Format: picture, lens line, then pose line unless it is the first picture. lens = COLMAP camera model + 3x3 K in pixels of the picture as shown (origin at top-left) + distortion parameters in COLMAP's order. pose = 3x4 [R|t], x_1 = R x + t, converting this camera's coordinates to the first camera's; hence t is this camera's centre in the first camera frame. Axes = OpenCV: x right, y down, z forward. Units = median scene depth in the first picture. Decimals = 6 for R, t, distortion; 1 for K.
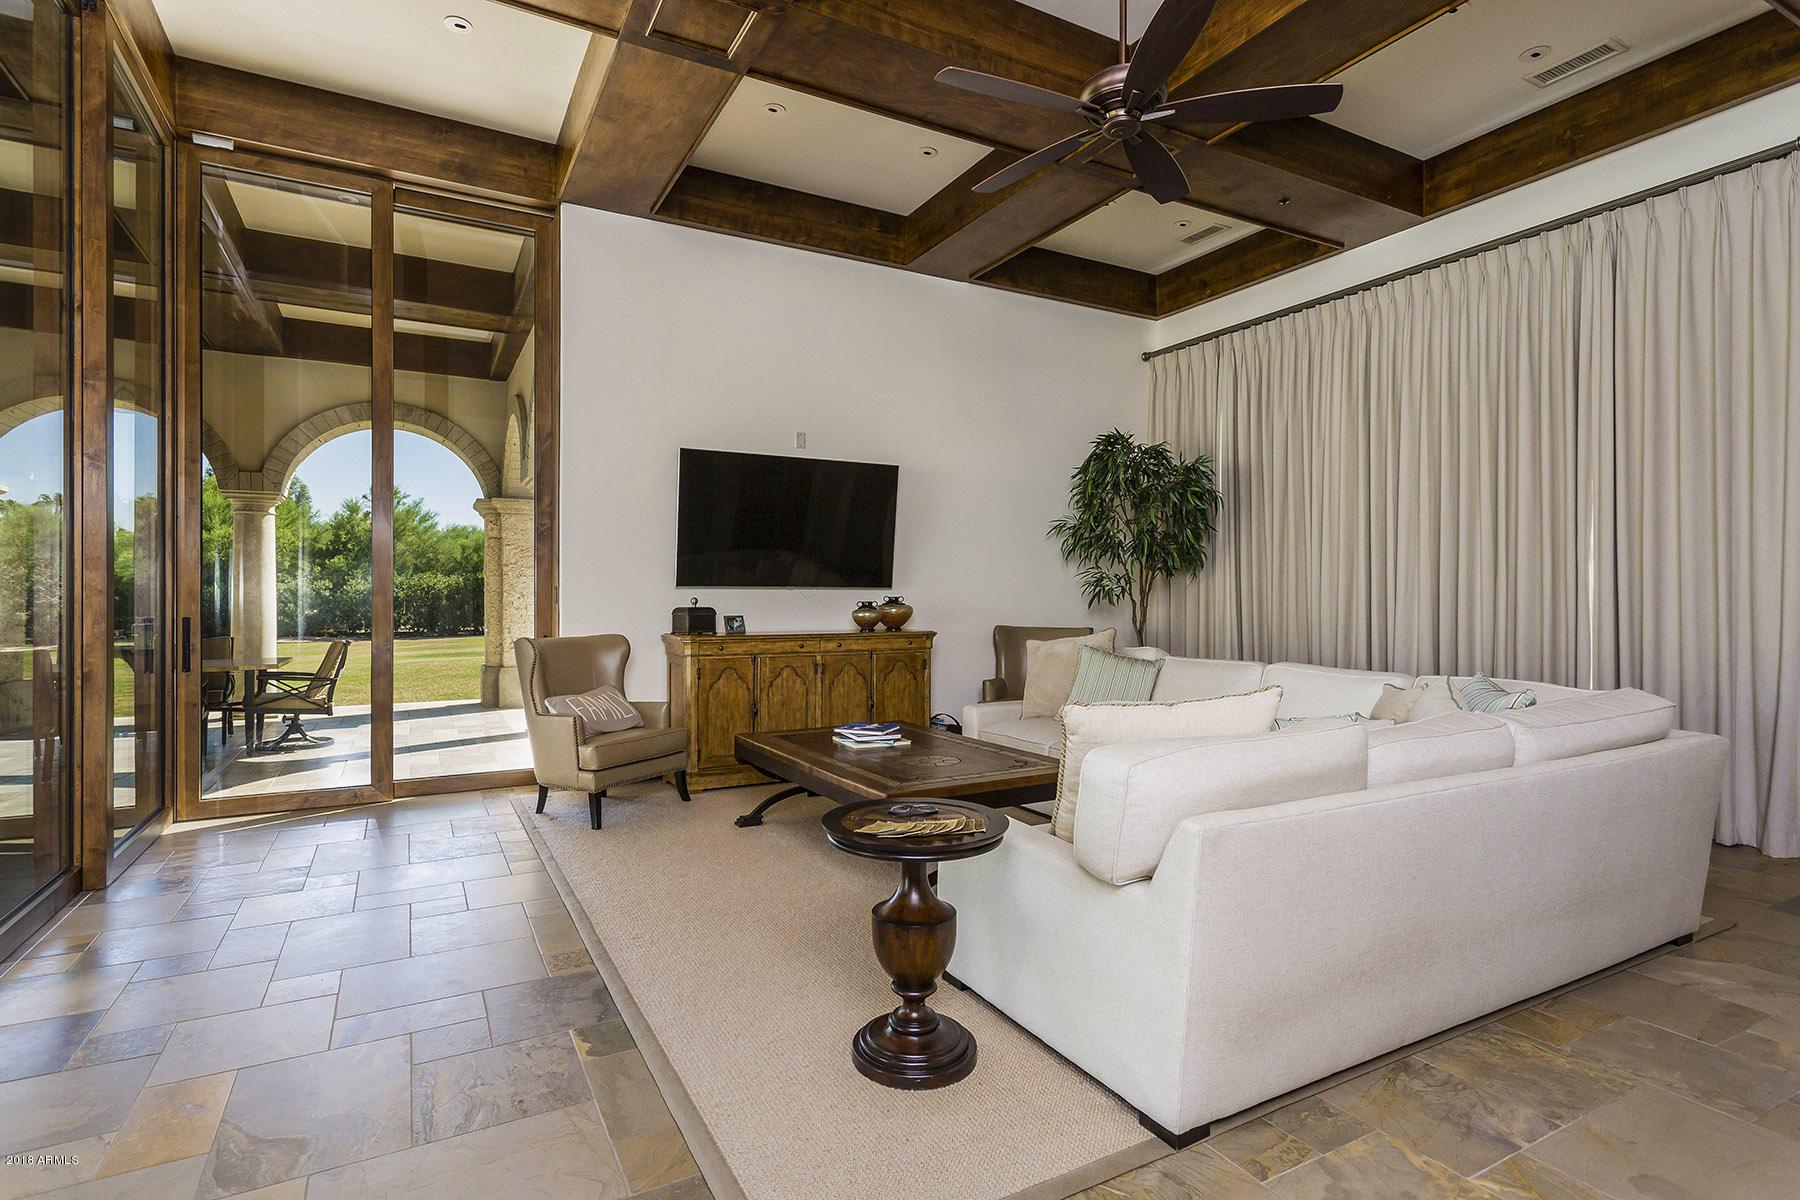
lens RADIAL K [[884.4, 0, 887.1], [0, 884.4, 588.6], [0, 0, 1]] dist [0.003924, 0.000761]
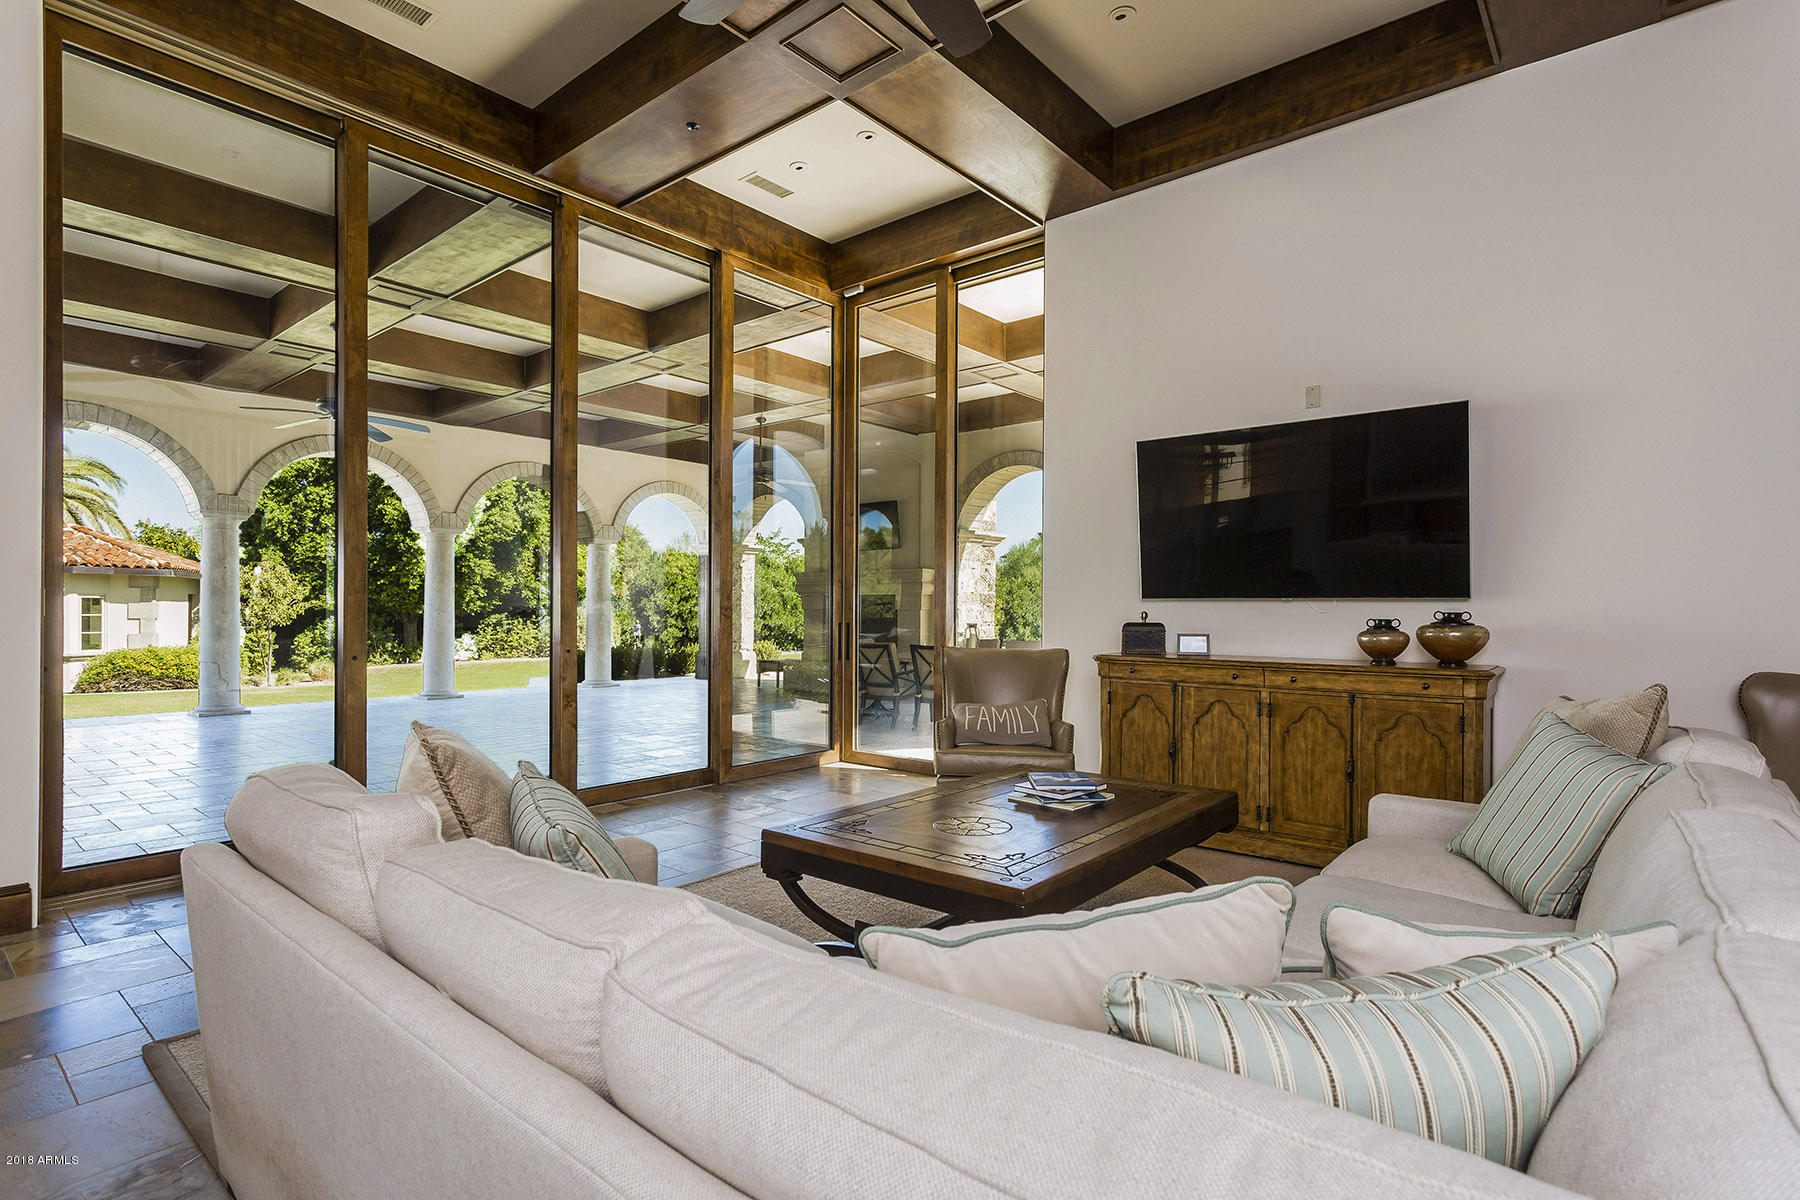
lens RADIAL K [[884.4, 0, 897.6], [0, 884.4, 603.6], [0, 0, 1]] dist [0.003924, 0.000761]
pose [[0.362439, 0.000621, -0.932007, 0.481278], [0.005814, 0.999979, 0.002927, -0.001149], [0.931989, -0.006479, 0.362428, 0.435327]]
